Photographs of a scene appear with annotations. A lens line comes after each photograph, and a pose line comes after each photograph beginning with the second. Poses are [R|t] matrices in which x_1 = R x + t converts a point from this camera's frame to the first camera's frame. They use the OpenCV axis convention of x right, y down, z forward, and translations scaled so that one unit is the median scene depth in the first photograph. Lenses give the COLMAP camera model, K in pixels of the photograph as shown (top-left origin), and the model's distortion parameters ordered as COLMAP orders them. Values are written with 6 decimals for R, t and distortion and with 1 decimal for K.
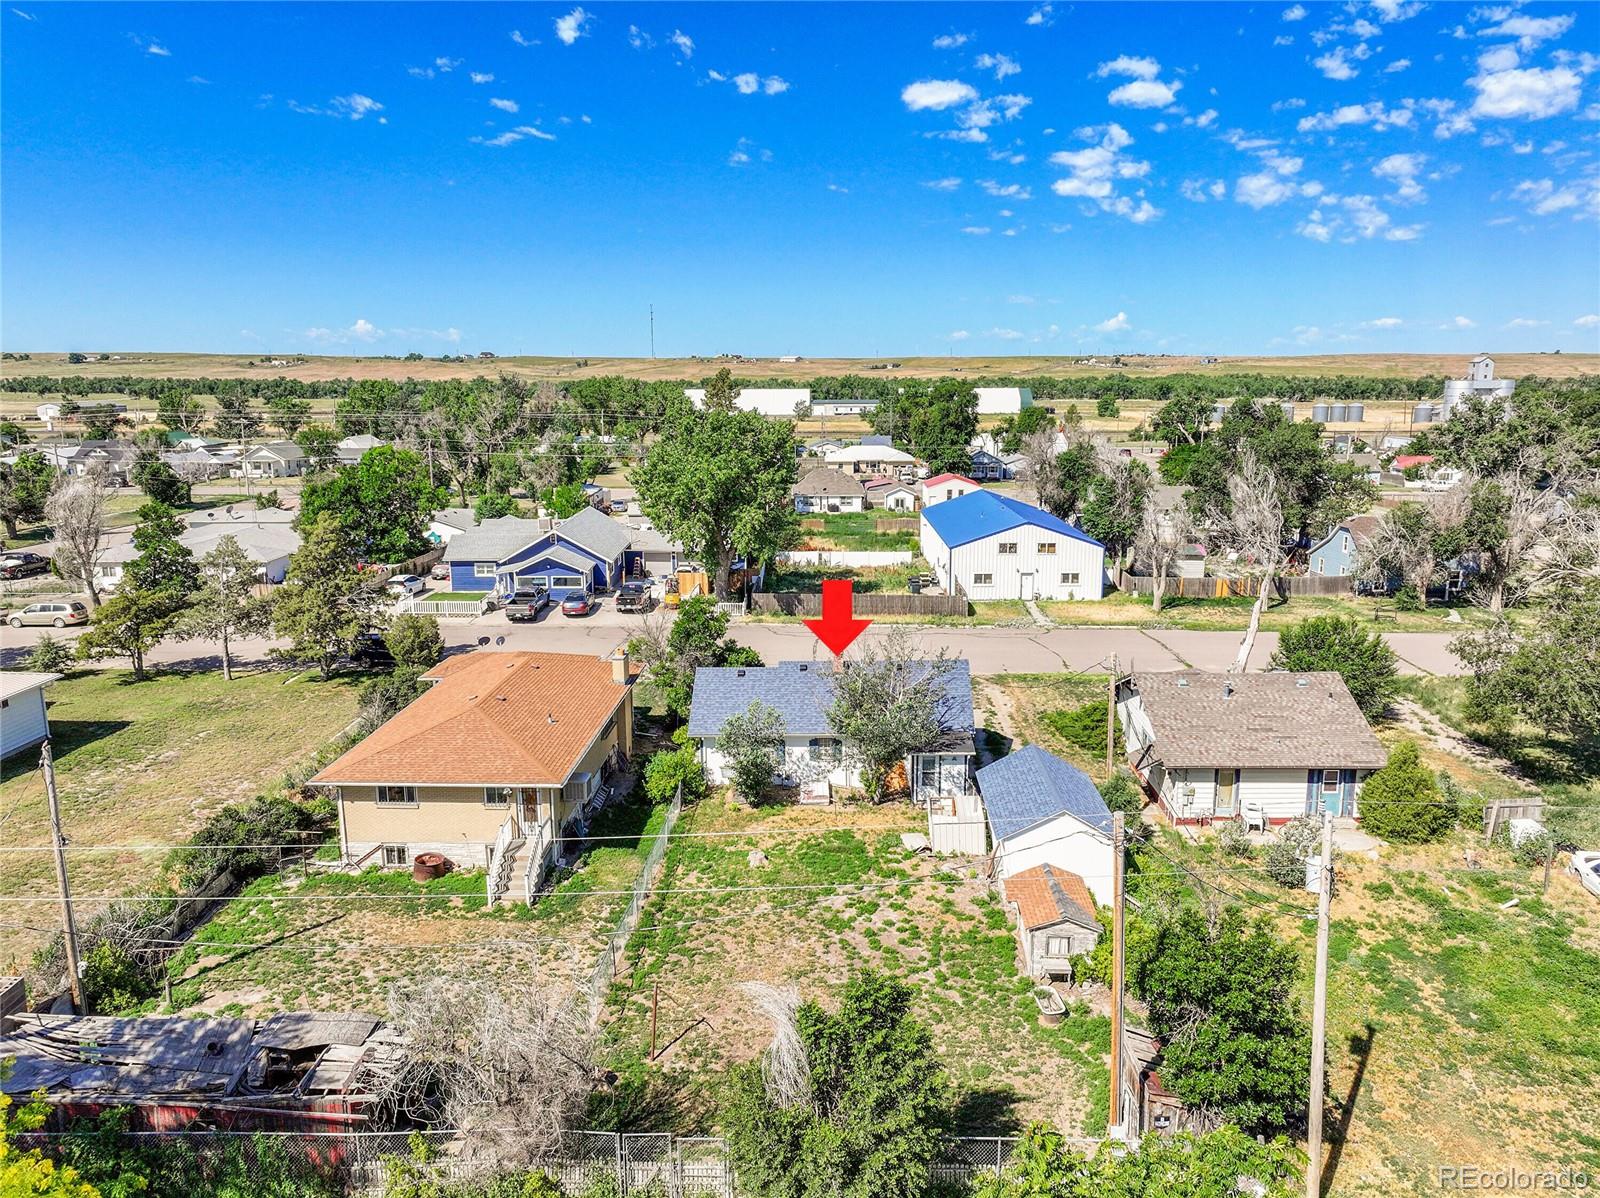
lens RADIAL K [[1118.9, 0, 803.1], [0, 1118.9, 596.2], [0, 0, 1]] dist [0.001339, 0.012667]
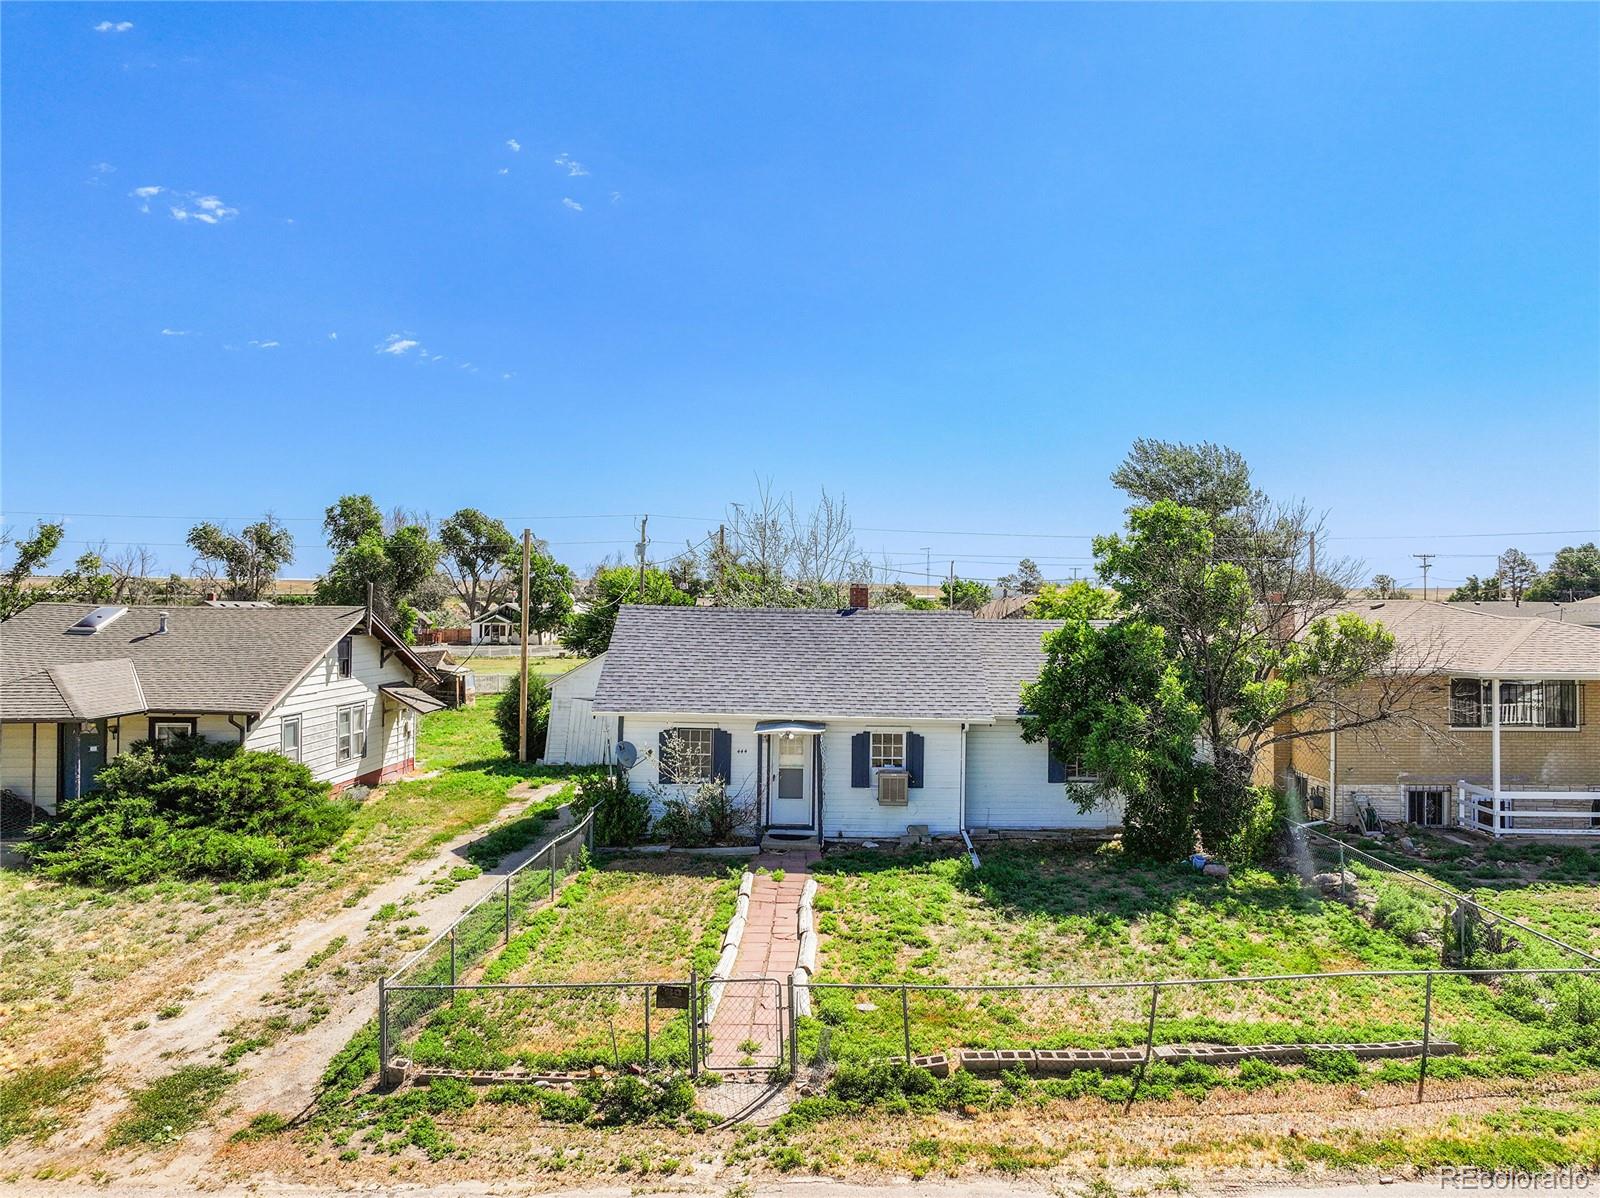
lens RADIAL K [[1118.9, 0, 801.9], [0, 1118.9, 596.3], [0, 0, 1]] dist [0.001339, 0.012667]
pose [[-0.999806, -0.001814, -0.019631, 0.040301], [-0.005424, 0.982641, 0.185436, -0.027631], [0.018954, 0.185507, -0.982460, 0.864570]]
